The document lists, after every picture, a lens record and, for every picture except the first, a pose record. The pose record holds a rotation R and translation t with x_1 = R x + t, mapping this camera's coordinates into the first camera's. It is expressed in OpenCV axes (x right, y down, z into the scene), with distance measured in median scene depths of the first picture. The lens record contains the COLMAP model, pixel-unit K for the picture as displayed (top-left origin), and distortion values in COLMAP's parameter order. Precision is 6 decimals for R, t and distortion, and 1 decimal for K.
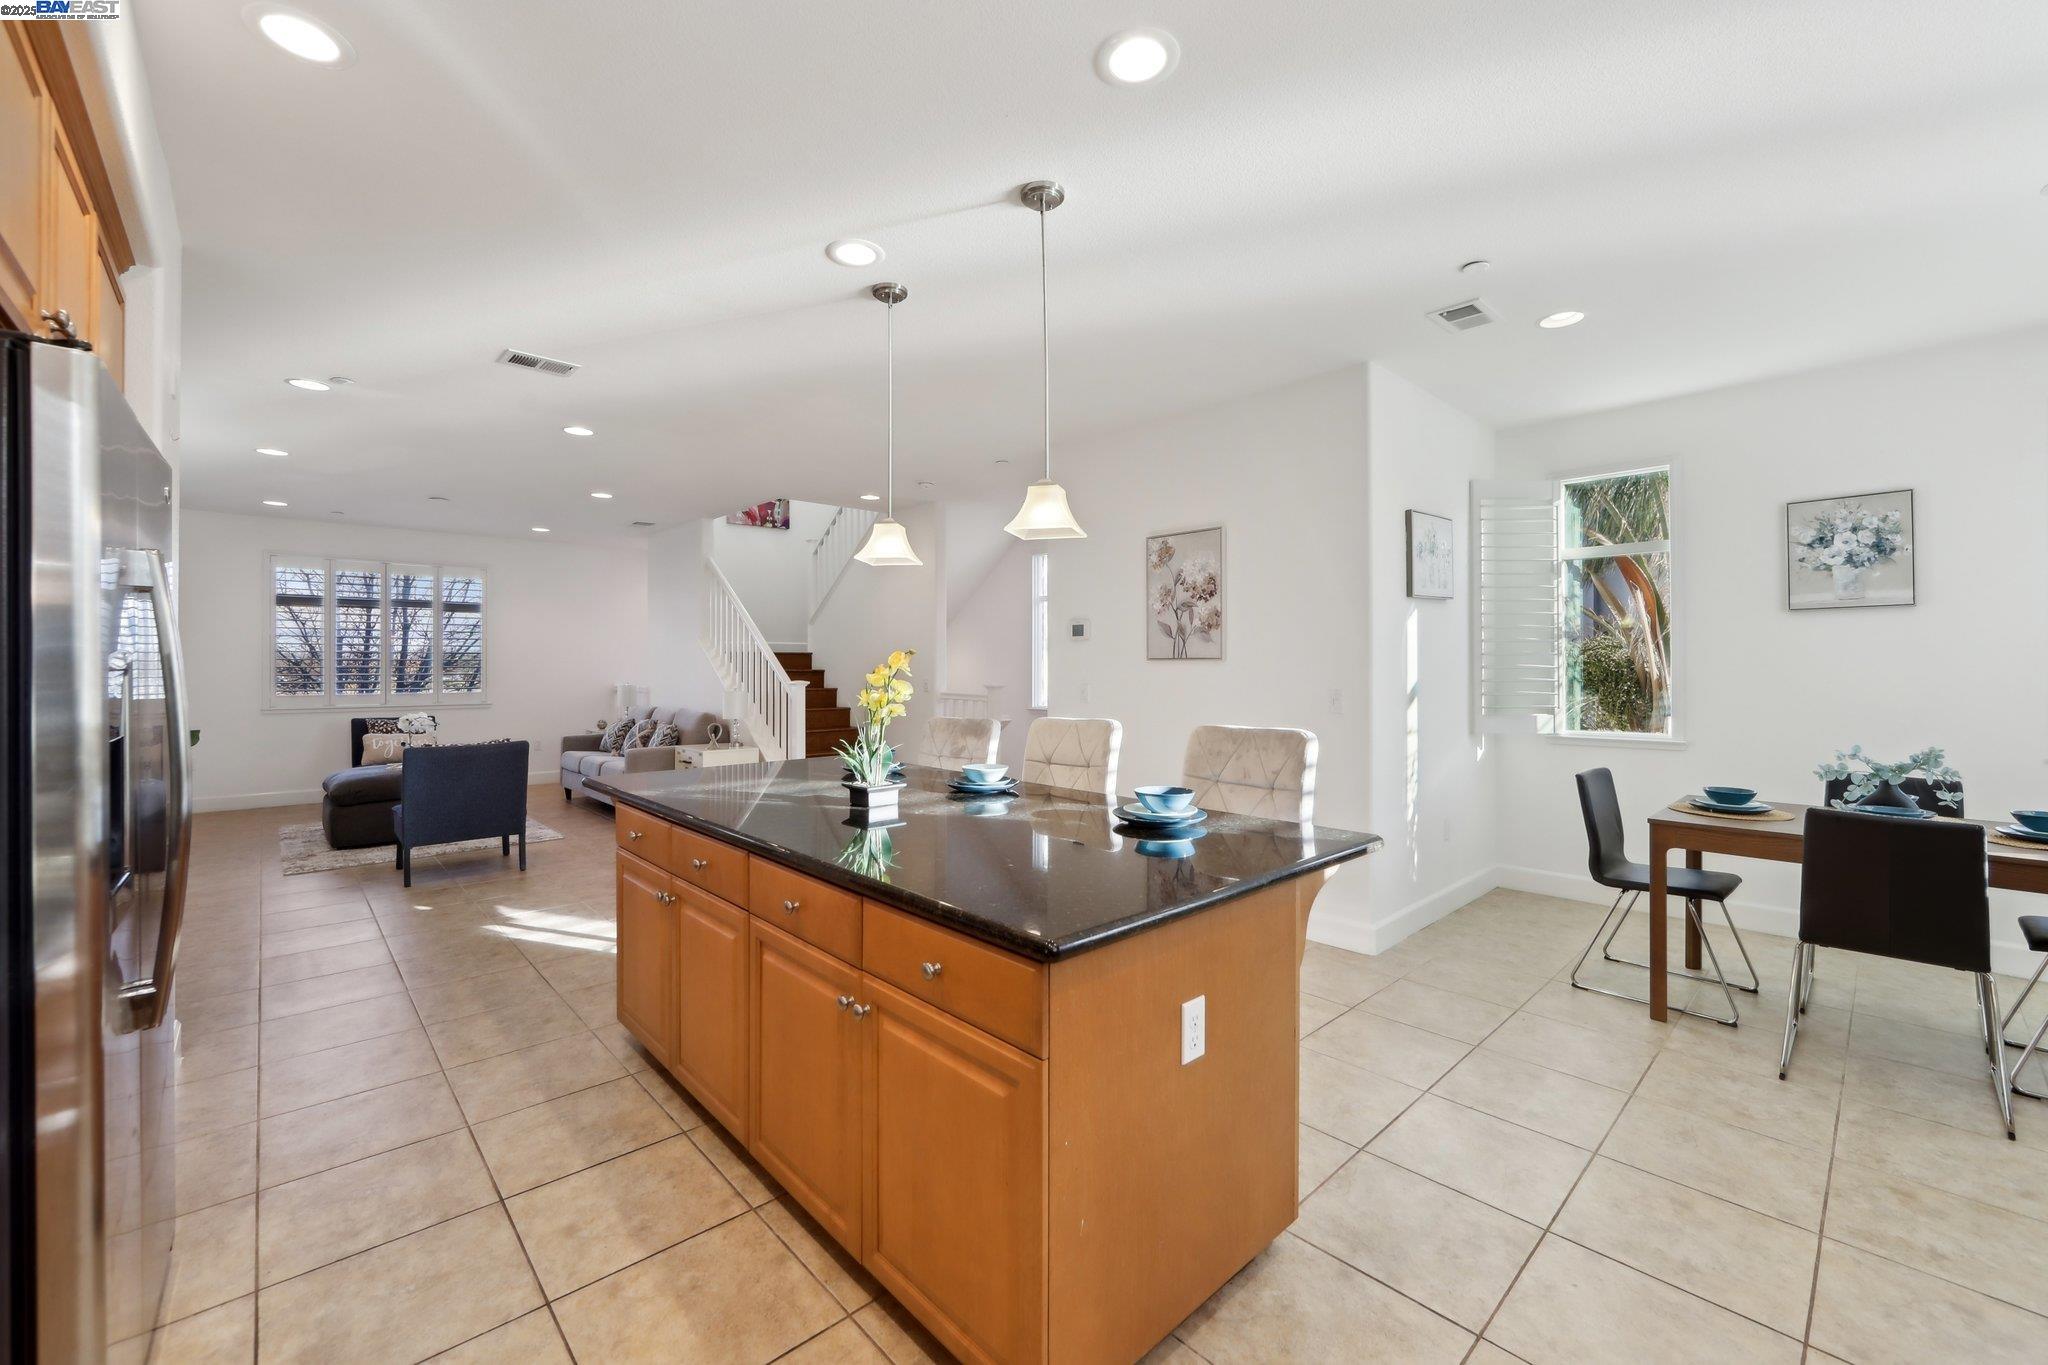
lens RADIAL K [[820.0, 0, 1022.8], [0, 820.0, 668.0], [0, 0, 1]] dist [-0.009252, 0.001334]
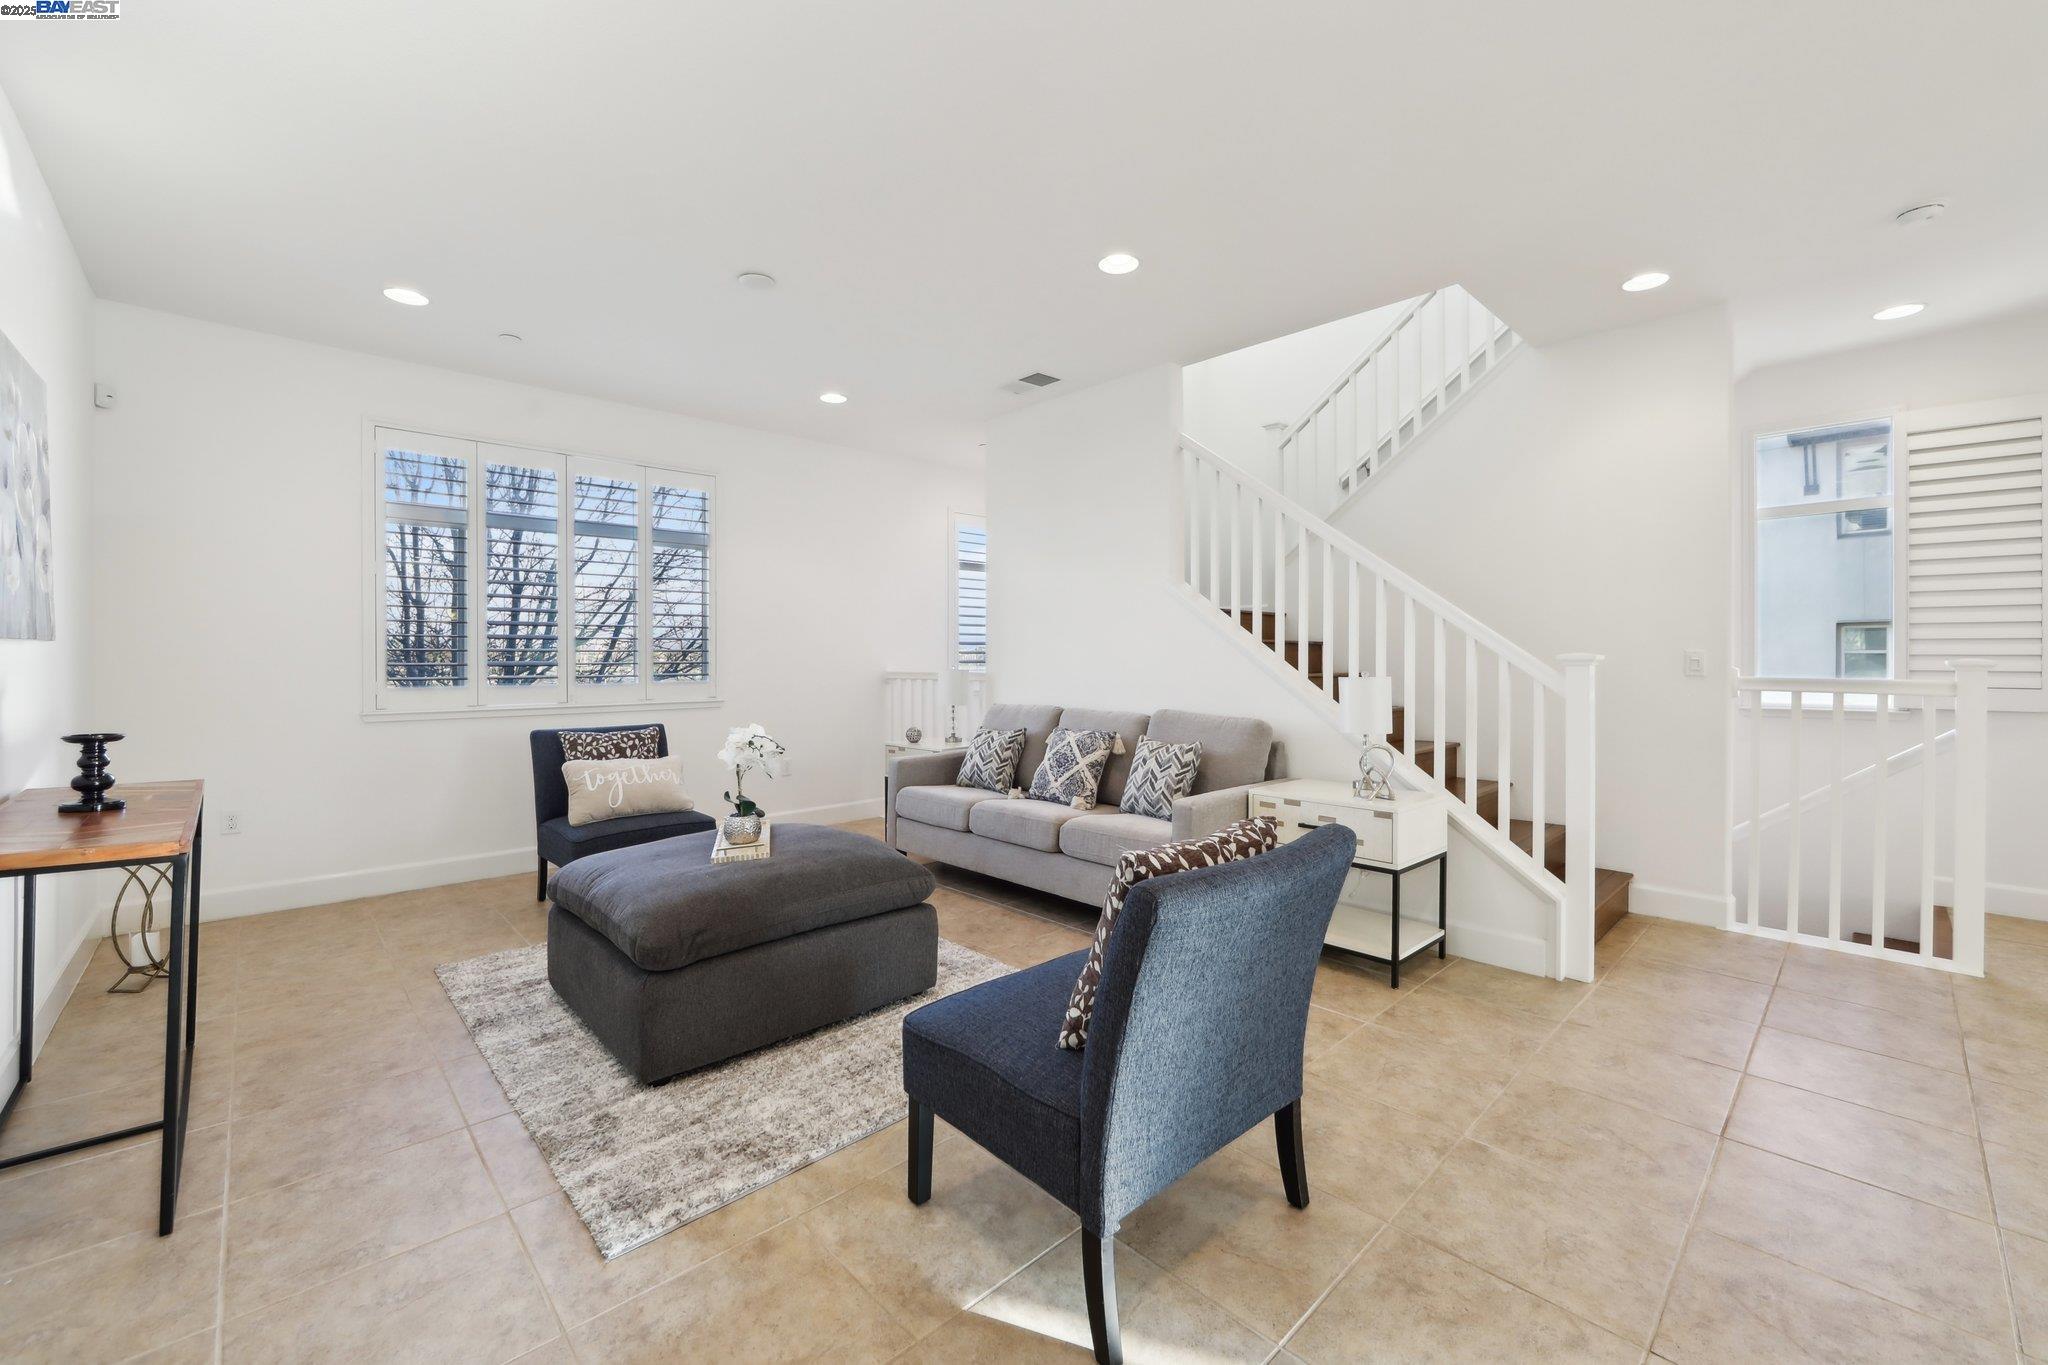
lens RADIAL K [[820.0, 0, 1035.8], [0, 820.0, 662.1], [0, 0, 1]] dist [-0.009252, 0.001334]
pose [[0.999945, -0.002524, 0.010176, -0.905743], [0.002479, 0.999987, 0.004398, 0.027495], [-0.010187, -0.004372, 0.999939, 0.837750]]
